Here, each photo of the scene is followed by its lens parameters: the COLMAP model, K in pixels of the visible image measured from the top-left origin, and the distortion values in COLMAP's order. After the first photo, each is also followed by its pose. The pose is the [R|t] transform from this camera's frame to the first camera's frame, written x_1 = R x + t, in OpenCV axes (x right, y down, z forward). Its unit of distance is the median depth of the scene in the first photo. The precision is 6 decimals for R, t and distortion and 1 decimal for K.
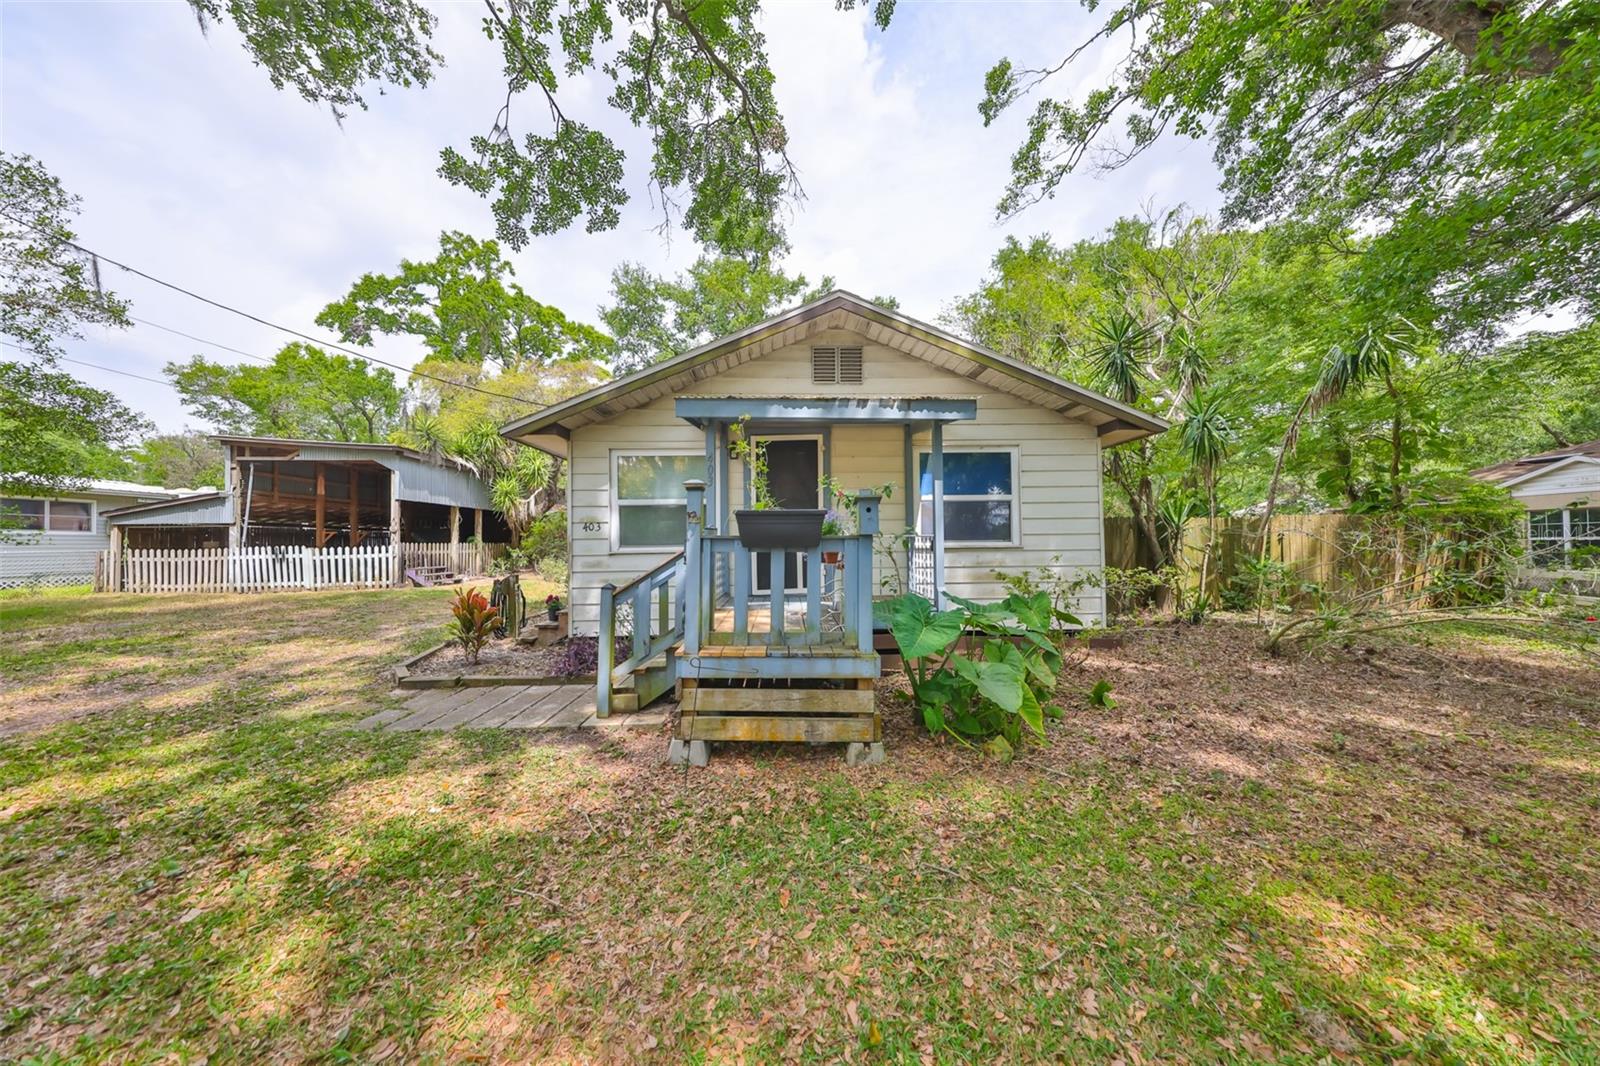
lens RADIAL K [[494.0, 0, 801.7], [0, 494.0, 531.3], [0, 0, 1]] dist [0.001174, -0.000055]
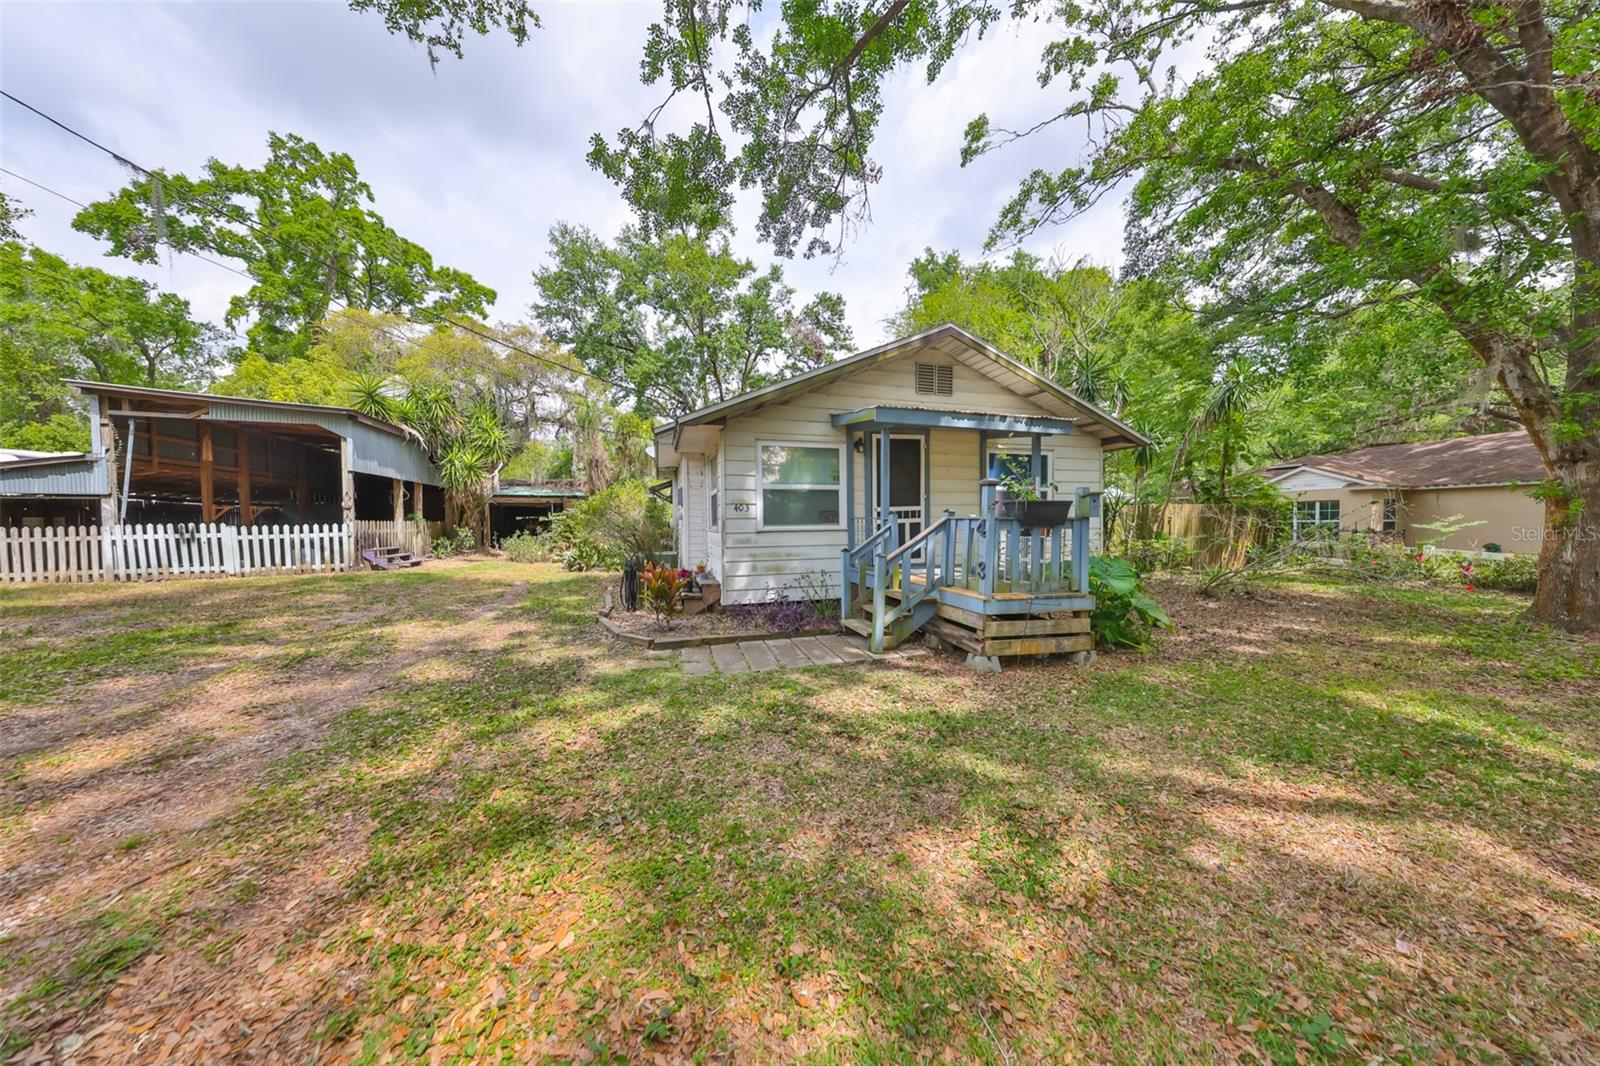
lens RADIAL K [[494.0, 0, 802.2], [0, 494.0, 532.0], [0, 0, 1]] dist [0.001174, -0.000055]
pose [[0.965692, -0.000651, 0.259689, -0.278231], [-0.010343, 0.999107, 0.040967, -0.000393], [-0.259483, -0.042248, 0.964823, -0.061857]]
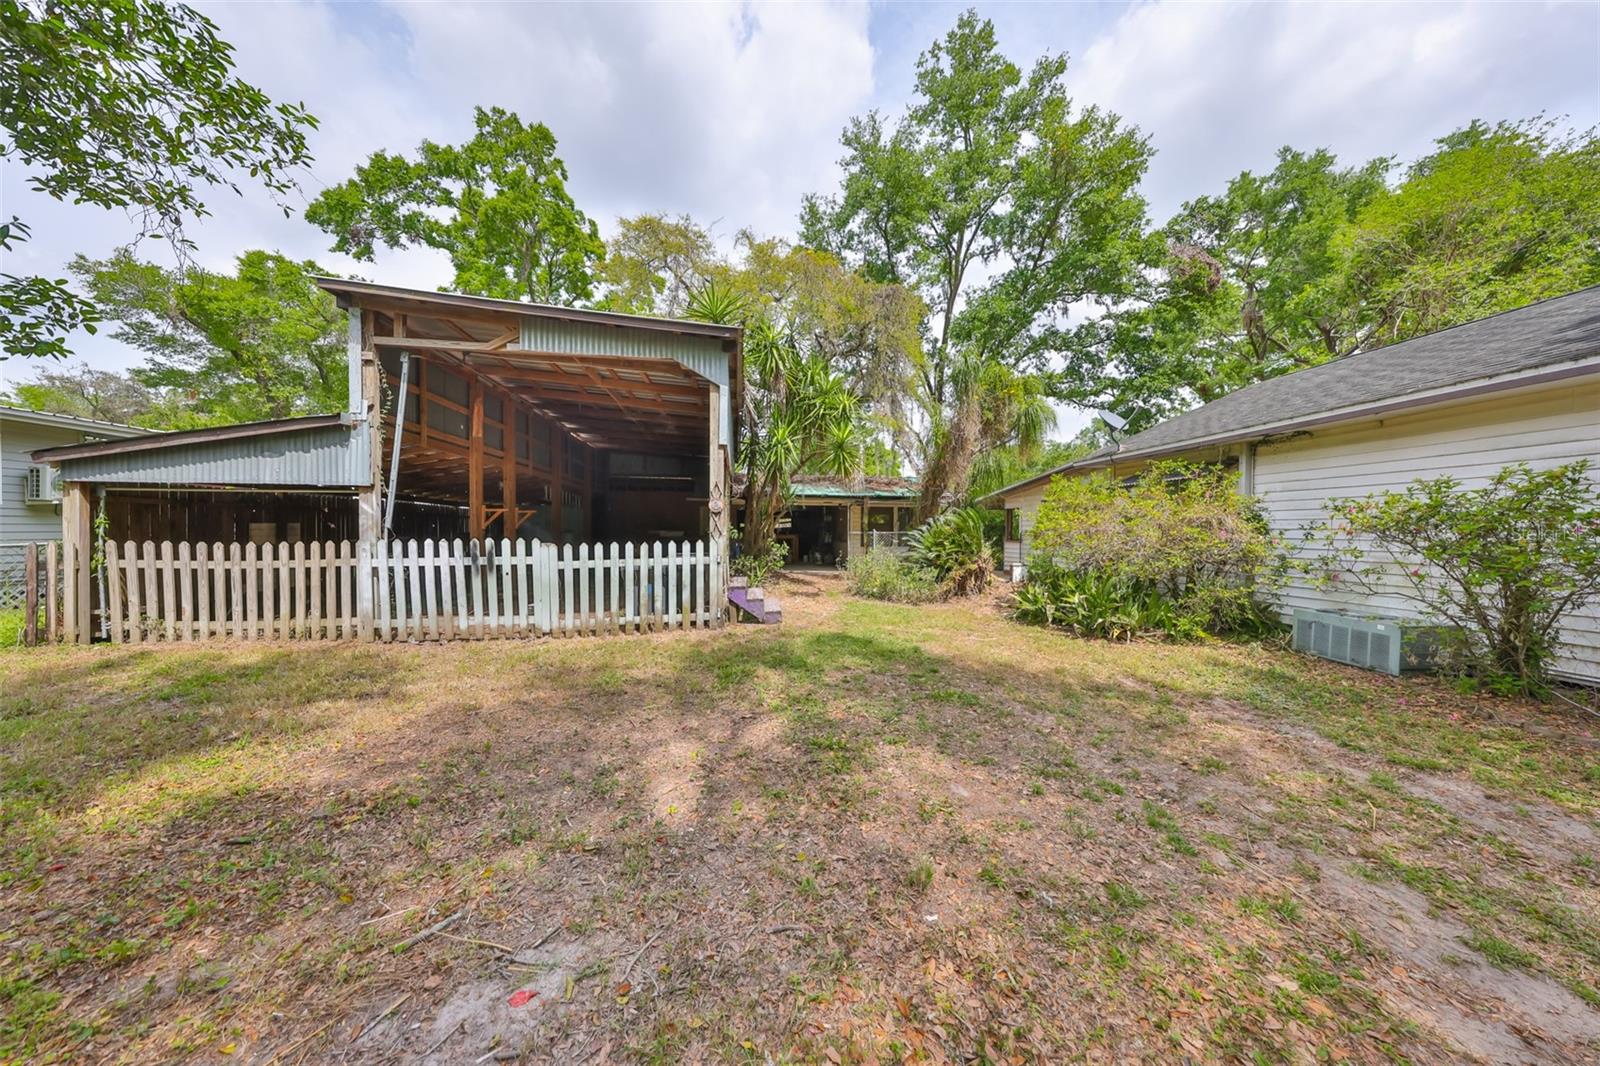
lens RADIAL K [[494.0, 0, 797.2], [0, 494.0, 531.3], [0, 0, 1]] dist [0.001174, -0.000055]
pose [[0.996184, 0.015166, 0.085953, -0.804435], [-0.017787, 0.999397, 0.029818, 0.004392], [-0.085449, -0.031233, 0.995853, 0.521873]]
